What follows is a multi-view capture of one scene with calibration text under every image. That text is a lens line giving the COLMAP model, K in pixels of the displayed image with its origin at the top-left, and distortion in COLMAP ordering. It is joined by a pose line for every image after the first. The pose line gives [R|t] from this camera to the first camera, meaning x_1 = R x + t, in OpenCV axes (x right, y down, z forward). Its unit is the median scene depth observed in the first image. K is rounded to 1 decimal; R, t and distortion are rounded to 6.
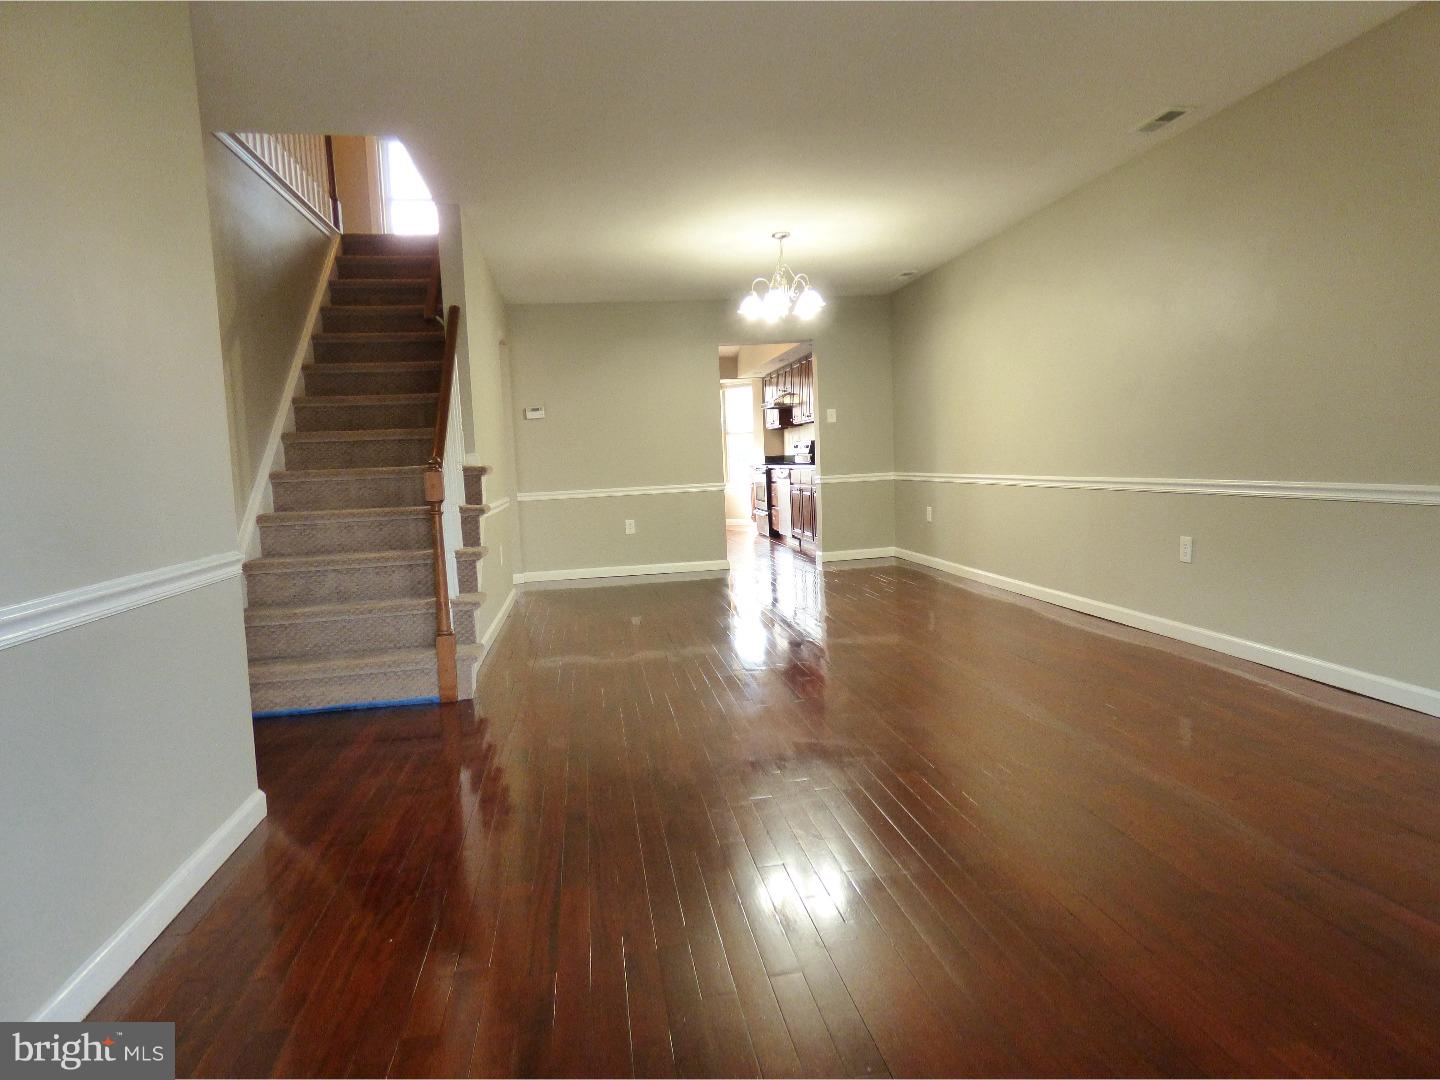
lens RADIAL K [[859.8, 0, 720.0], [0, 859.8, 540.0], [0, 0, 1]] dist [-0.000053, 0.002511]
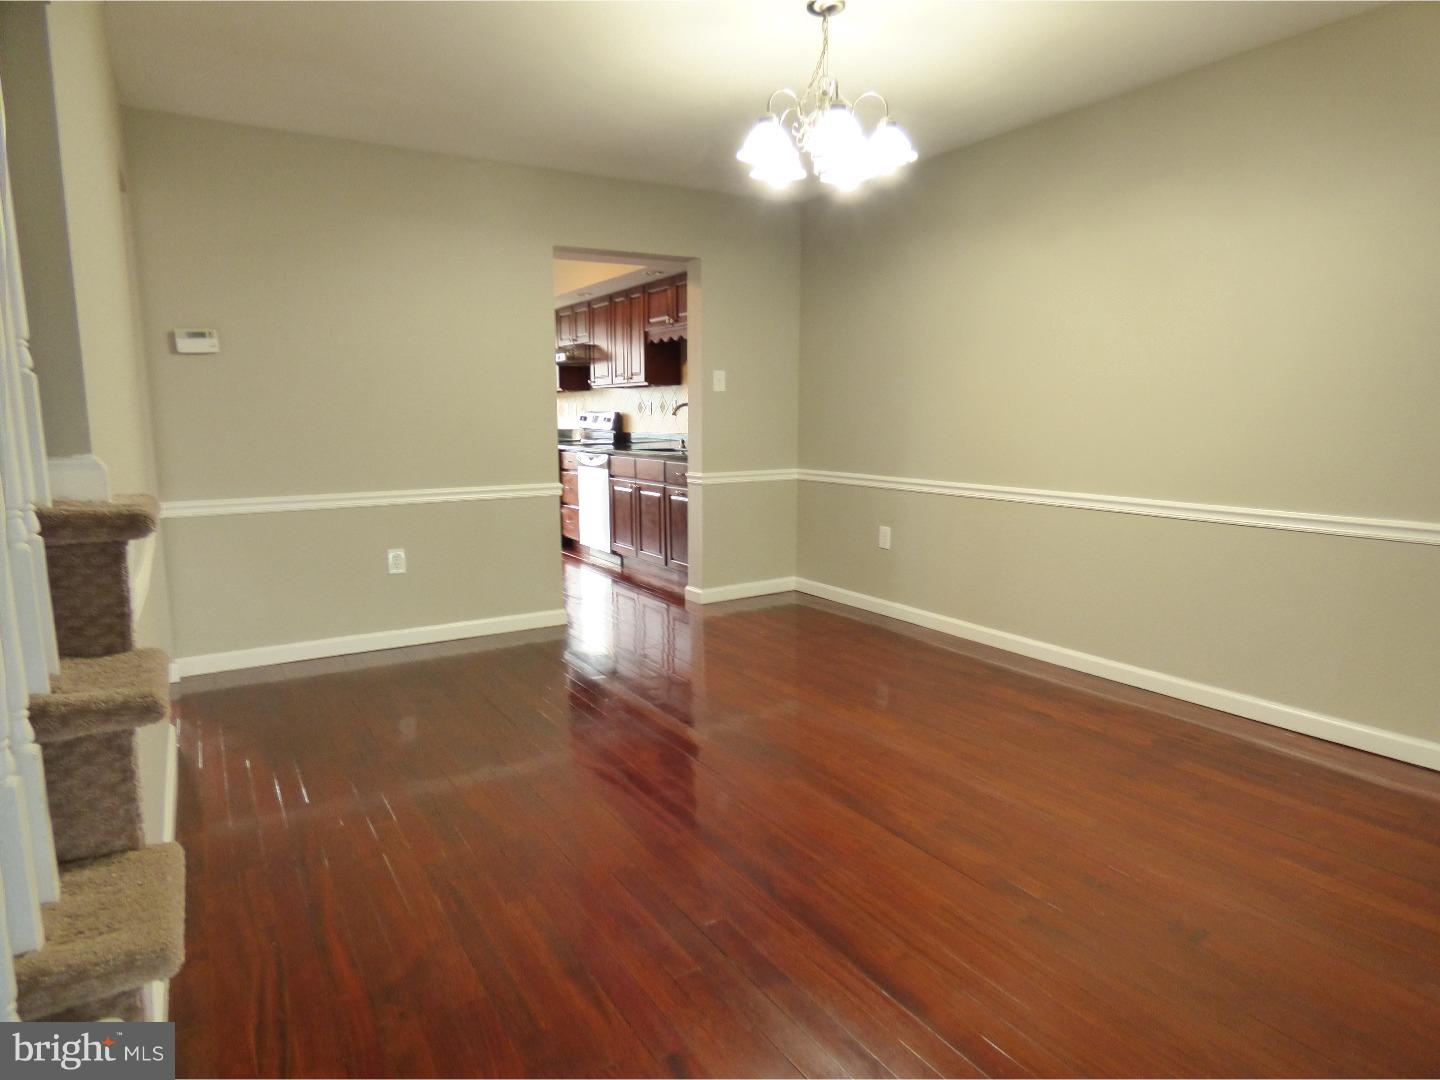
lens RADIAL K [[858.9, 0, 731.4], [0, 858.9, 540.1], [0, 0, 1]] dist [-0.016242, 0.000276]
pose [[0.917524, -0.015523, 0.397377, -0.121095], [-0.000456, 0.999196, 0.040084, -0.049615], [-0.397680, -0.036959, 0.916779, 0.394316]]
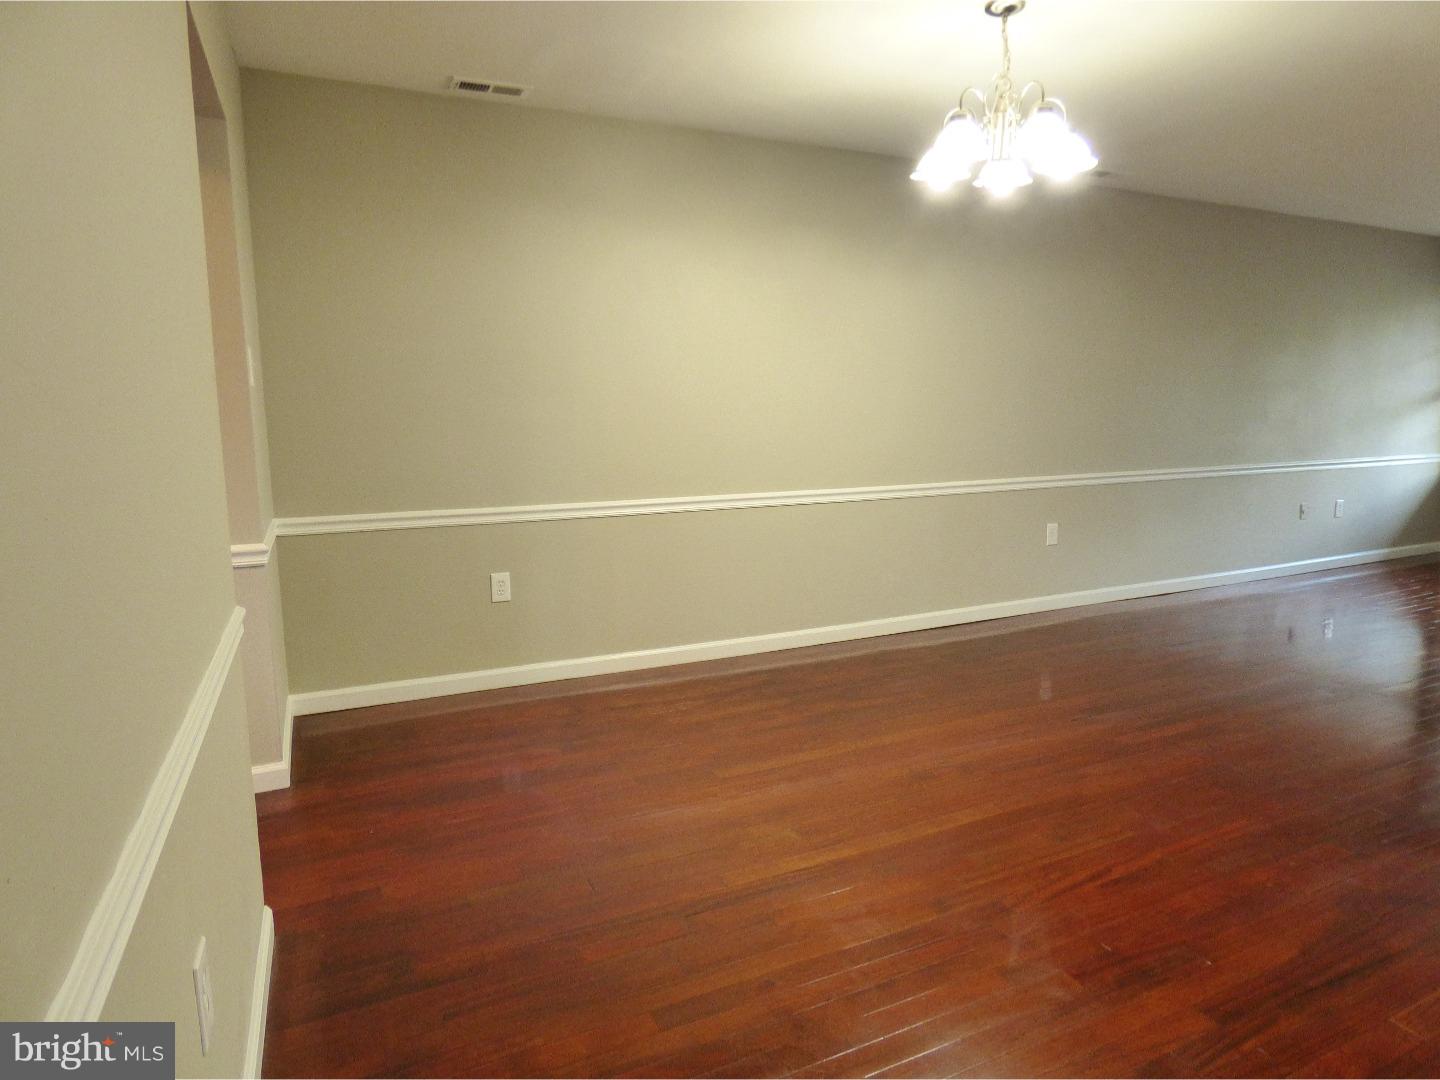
lens RADIAL K [[859.8, 0, 720.0], [0, 859.8, 540.0], [0, 0, 1]] dist [-0.000053, 0.002511]
pose [[-0.261523, -0.106472, 0.959307, -0.254457], [0.109269, 0.984242, 0.139028, -0.104081], [-0.958992, 0.141182, -0.245768, 0.907545]]
